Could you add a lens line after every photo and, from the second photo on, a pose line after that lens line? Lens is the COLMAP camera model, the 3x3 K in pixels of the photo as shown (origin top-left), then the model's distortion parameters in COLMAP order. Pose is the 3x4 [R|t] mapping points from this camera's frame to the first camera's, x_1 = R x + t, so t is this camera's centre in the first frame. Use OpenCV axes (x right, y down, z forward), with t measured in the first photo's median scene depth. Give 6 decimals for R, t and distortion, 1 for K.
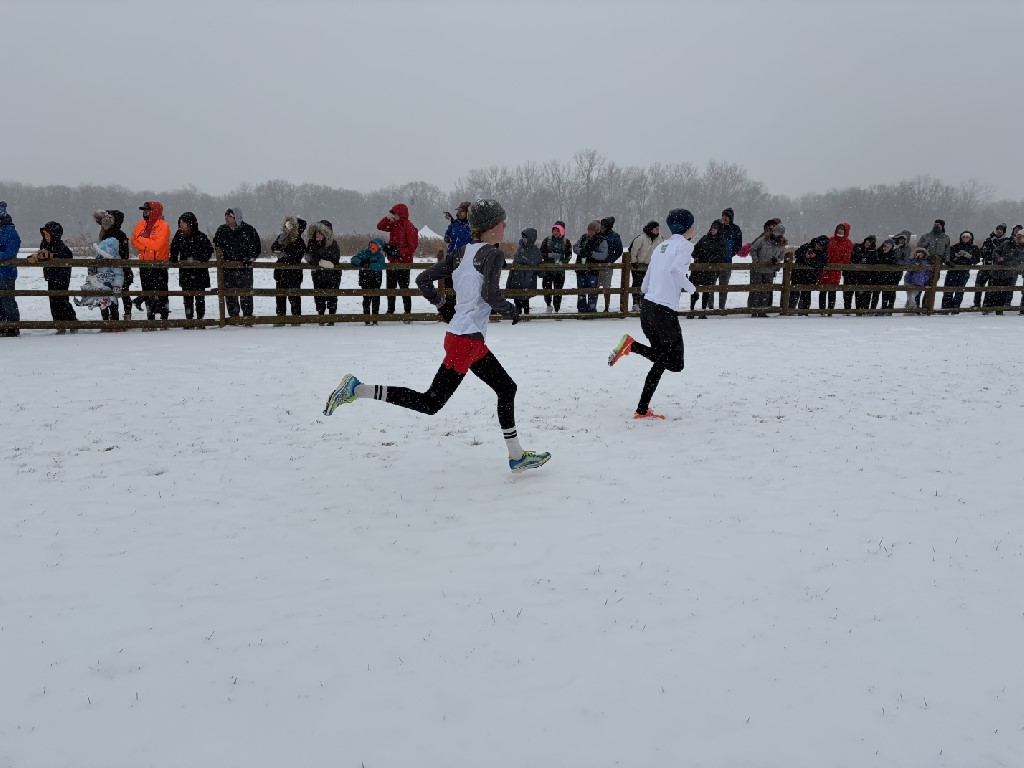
lens RADIAL K [[799.7, 0, 511.4], [0, 799.7, 383.9], [0, 0, 1]] dist [-0.004296, -0.007161]
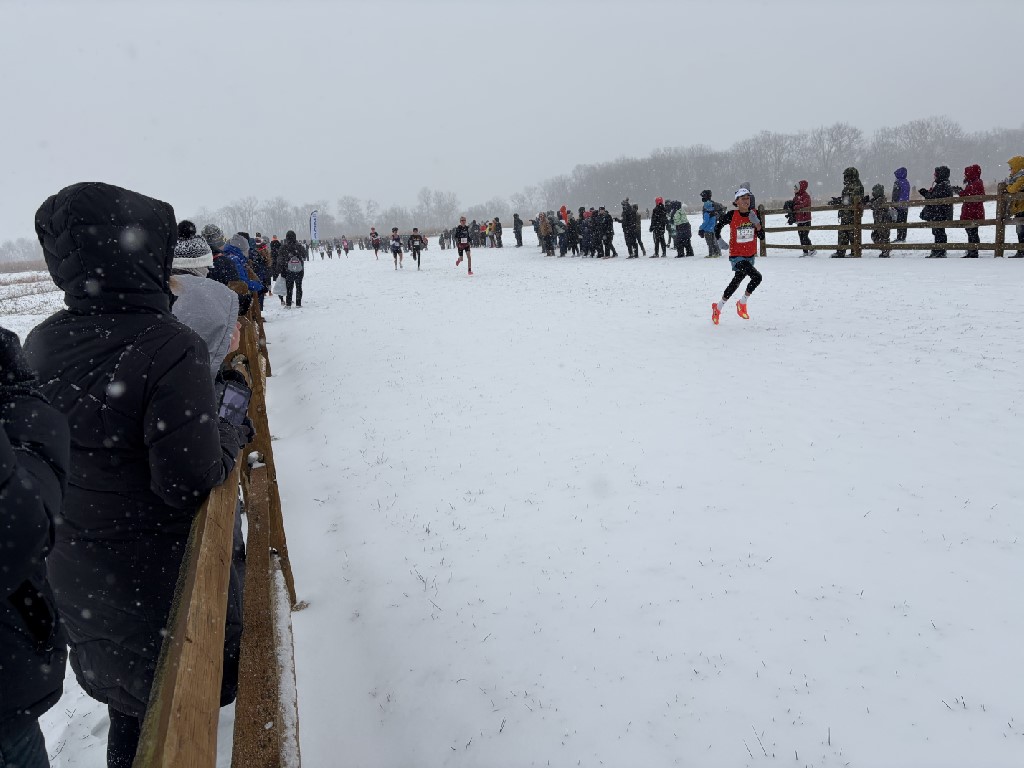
lens RADIAL K [[740.6, 0, 516.3], [0, 740.6, 383.1], [0, 0, 1]] dist [0.055716, -0.048204]
pose [[0.068059, 0.194959, -0.978447, 0.973414], [-0.083531, 0.978391, 0.189138, -0.045997], [0.994178, 0.068858, 0.082874, 0.332065]]
